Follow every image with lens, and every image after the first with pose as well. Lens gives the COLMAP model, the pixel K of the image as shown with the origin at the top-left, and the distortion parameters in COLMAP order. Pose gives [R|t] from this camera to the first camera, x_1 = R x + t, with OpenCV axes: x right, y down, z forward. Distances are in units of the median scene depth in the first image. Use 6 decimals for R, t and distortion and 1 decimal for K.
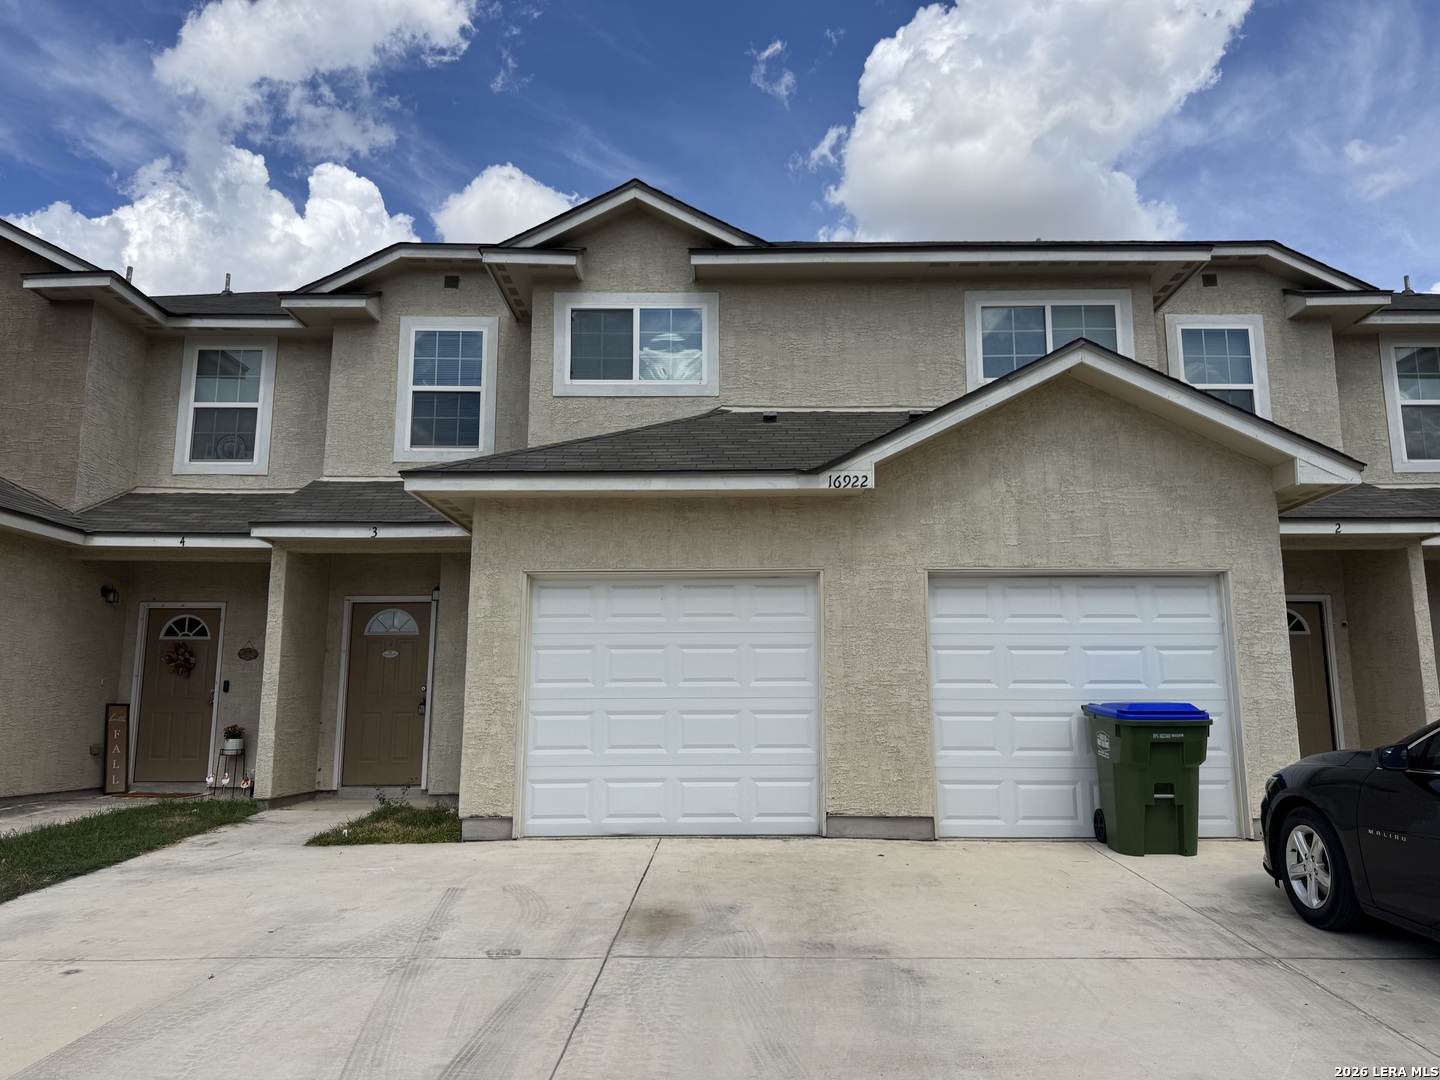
lens RADIAL K [[1013.8, 0, 731.4], [0, 1013.8, 538.3], [0, 0, 1]] dist [0.029962, -0.041454]
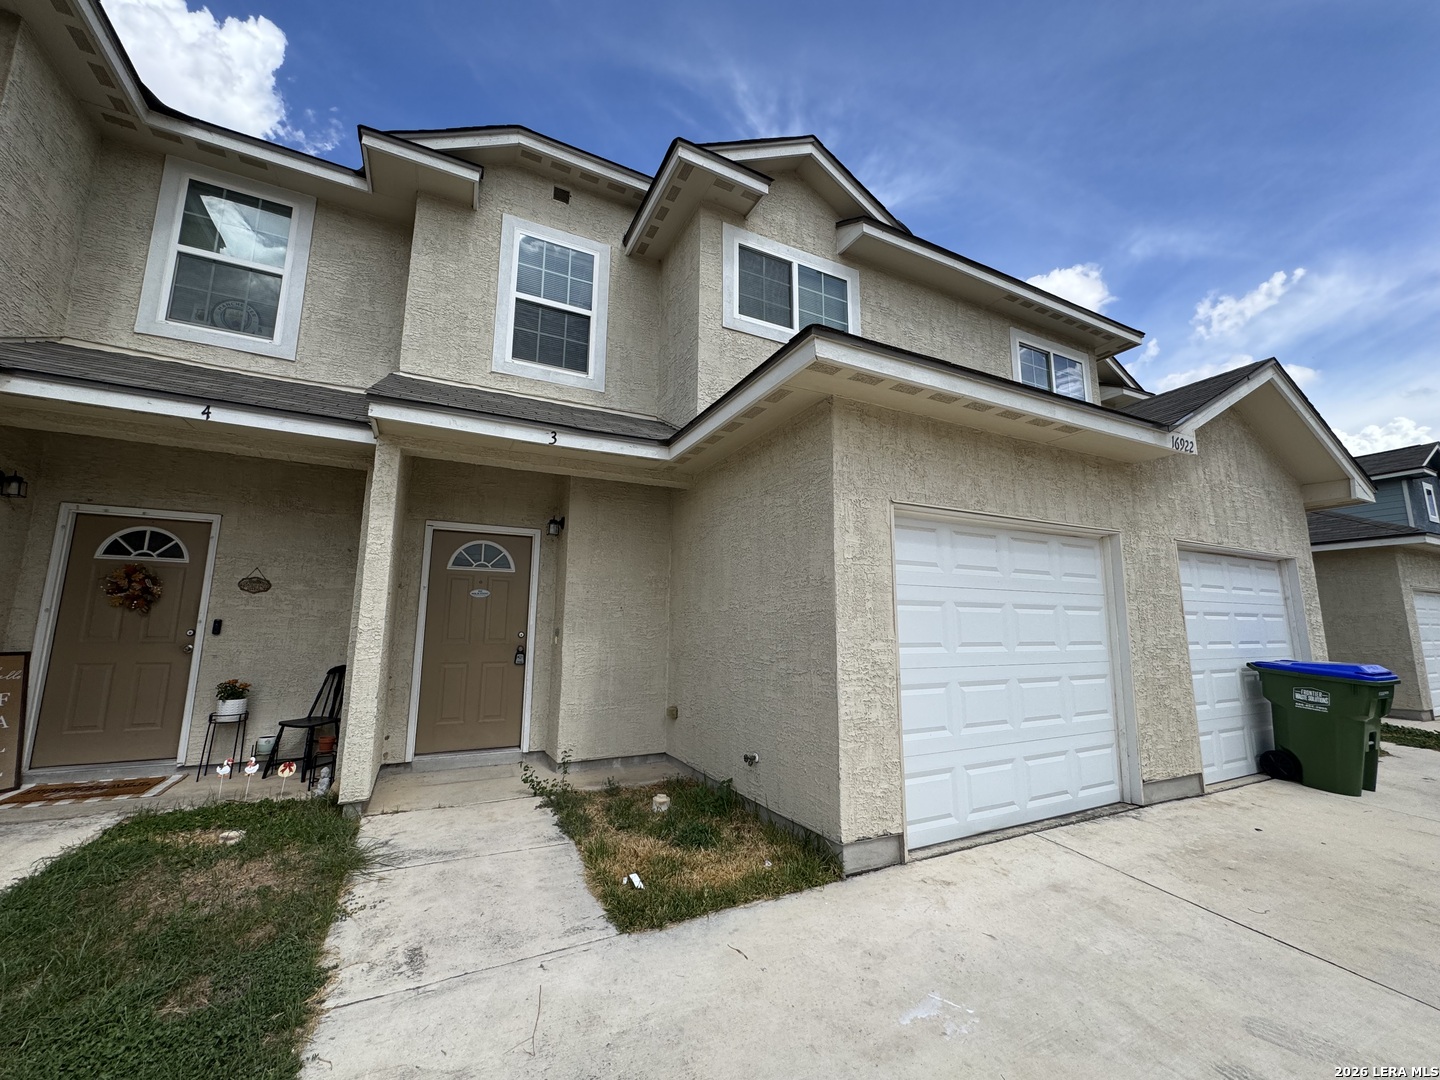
lens RADIAL K [[573.1, 0, 724.1], [0, 573.1, 538.4], [0, 0, 1]] dist [-0.004305, 0.001120]
pose [[0.894921, 0.079038, 0.439169, -0.387792], [-0.085855, 0.996298, -0.004352, 0.055789], [-0.437887, -0.033810, 0.898394, 0.510791]]
